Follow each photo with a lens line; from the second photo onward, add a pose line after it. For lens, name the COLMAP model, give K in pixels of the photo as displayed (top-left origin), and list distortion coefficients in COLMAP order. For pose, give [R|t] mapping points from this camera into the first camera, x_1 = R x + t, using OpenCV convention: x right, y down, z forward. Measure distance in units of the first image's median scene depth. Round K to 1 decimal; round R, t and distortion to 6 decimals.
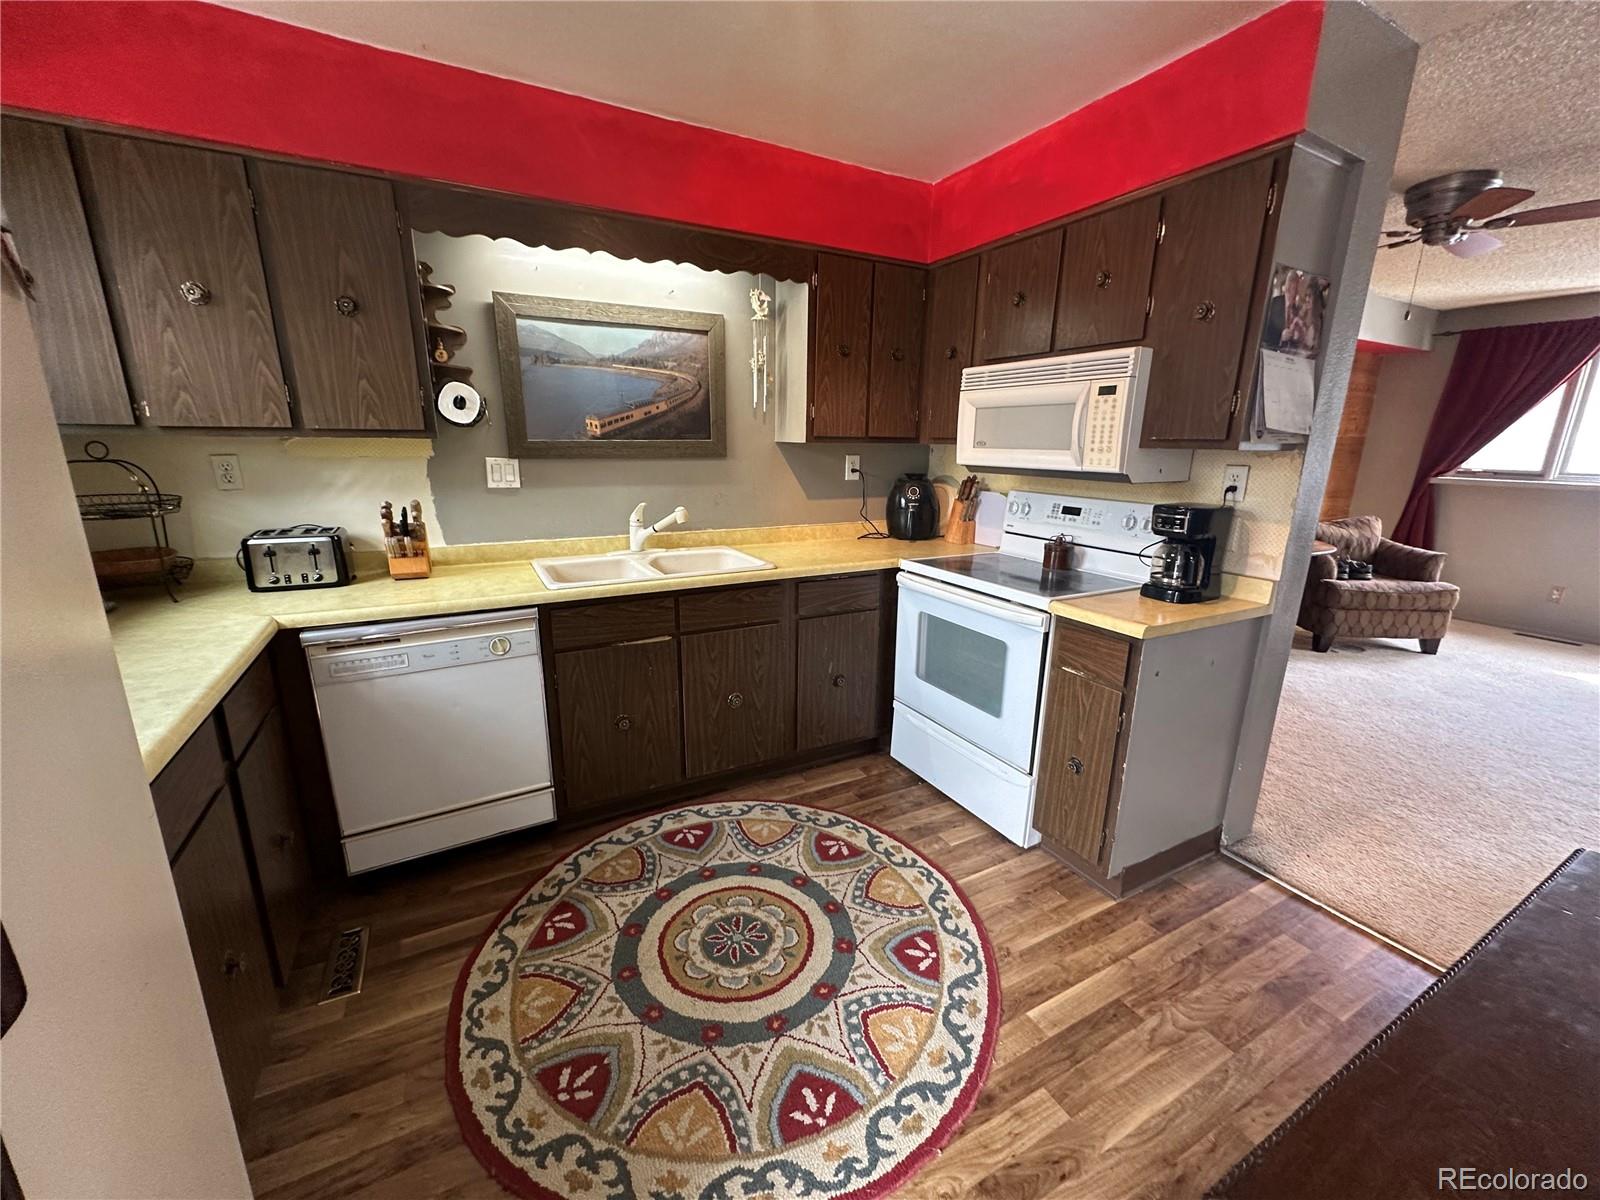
lens RADIAL K [[638.0, 0, 798.2], [0, 638.0, 599.5], [0, 0, 1]] dist [0.003252, -0.000898]
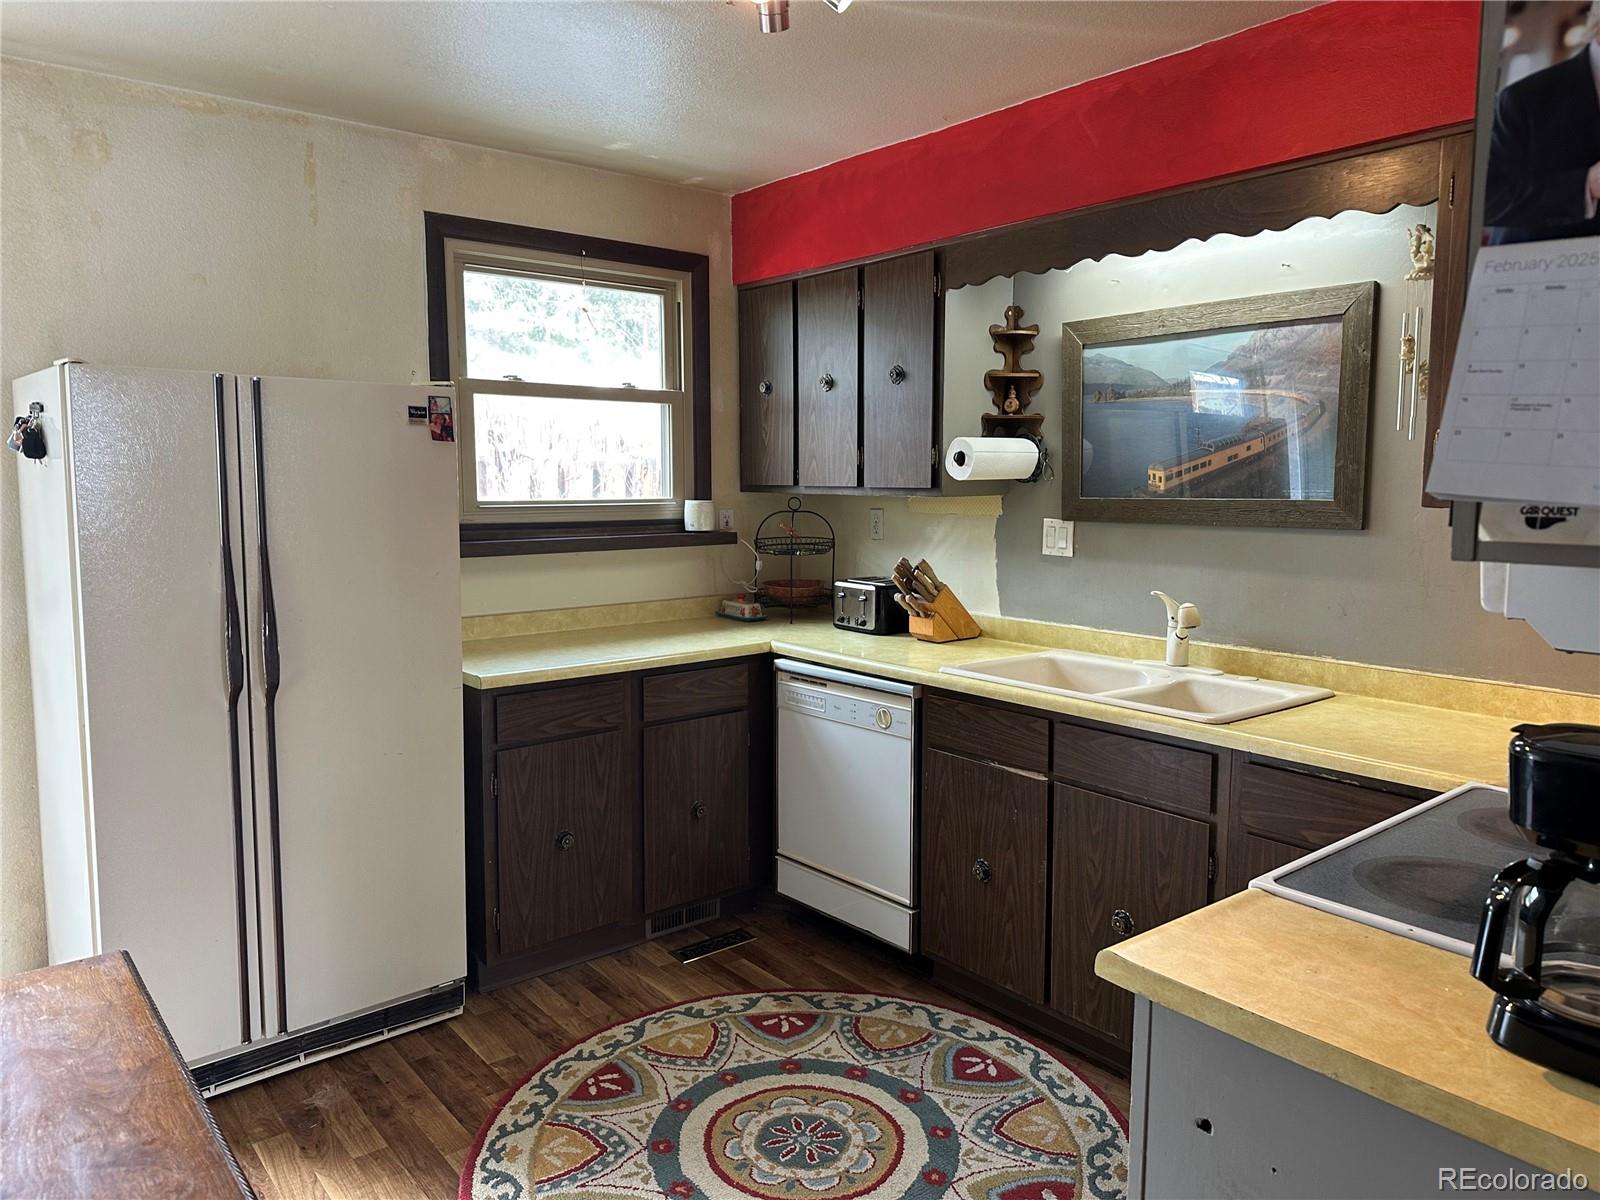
lens RADIAL K [[1145.6, 0, 820.4], [0, 1145.6, 574.8], [0, 0, 1]] dist [0.047330, -0.061330]
pose [[0.185813, 0.075623, -0.979671, 1.054029], [-0.237634, 0.970895, 0.029874, -0.147067], [0.953417, 0.227252, 0.198376, 0.520583]]
